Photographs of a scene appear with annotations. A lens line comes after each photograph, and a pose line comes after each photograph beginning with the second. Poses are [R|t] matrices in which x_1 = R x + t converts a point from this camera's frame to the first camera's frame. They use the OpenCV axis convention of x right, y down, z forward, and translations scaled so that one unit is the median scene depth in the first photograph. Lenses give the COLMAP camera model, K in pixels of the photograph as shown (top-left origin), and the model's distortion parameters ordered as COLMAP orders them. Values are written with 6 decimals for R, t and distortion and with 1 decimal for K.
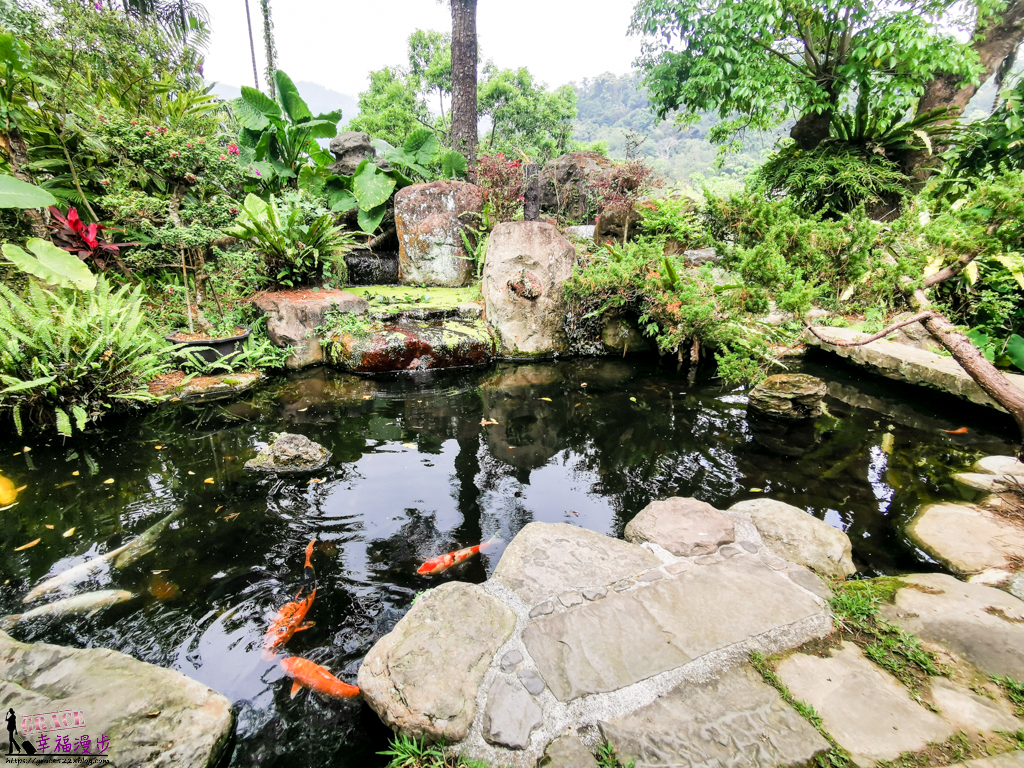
lens RADIAL K [[513.8, 0, 512.5], [0, 513.8, 370.3], [0, 0, 1]] dist [-0.000956, 0.000079]
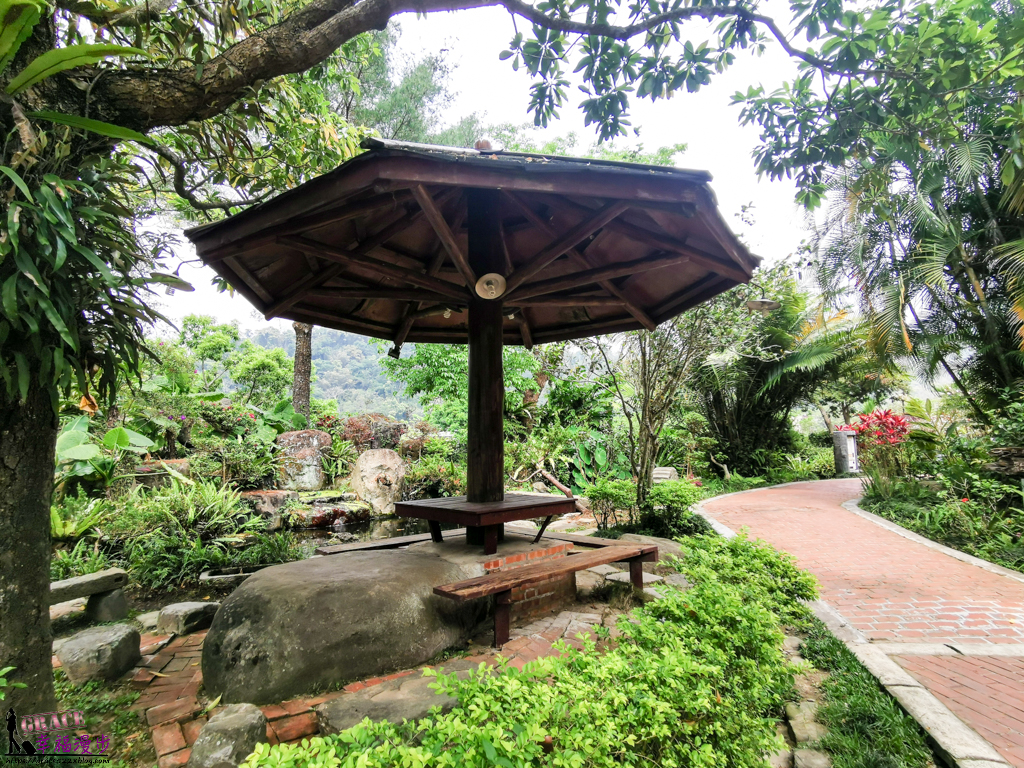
lens RADIAL K [[513.8, 0, 512.5], [0, 513.8, 370.3], [0, 0, 1]] dist [-0.000956, 0.000079]
pose [[0.820561, 0.061989, 0.568187, -0.708780], [0.195996, 0.903308, -0.381602, 0.306048], [-0.536903, 0.424490, 0.729070, -0.891259]]
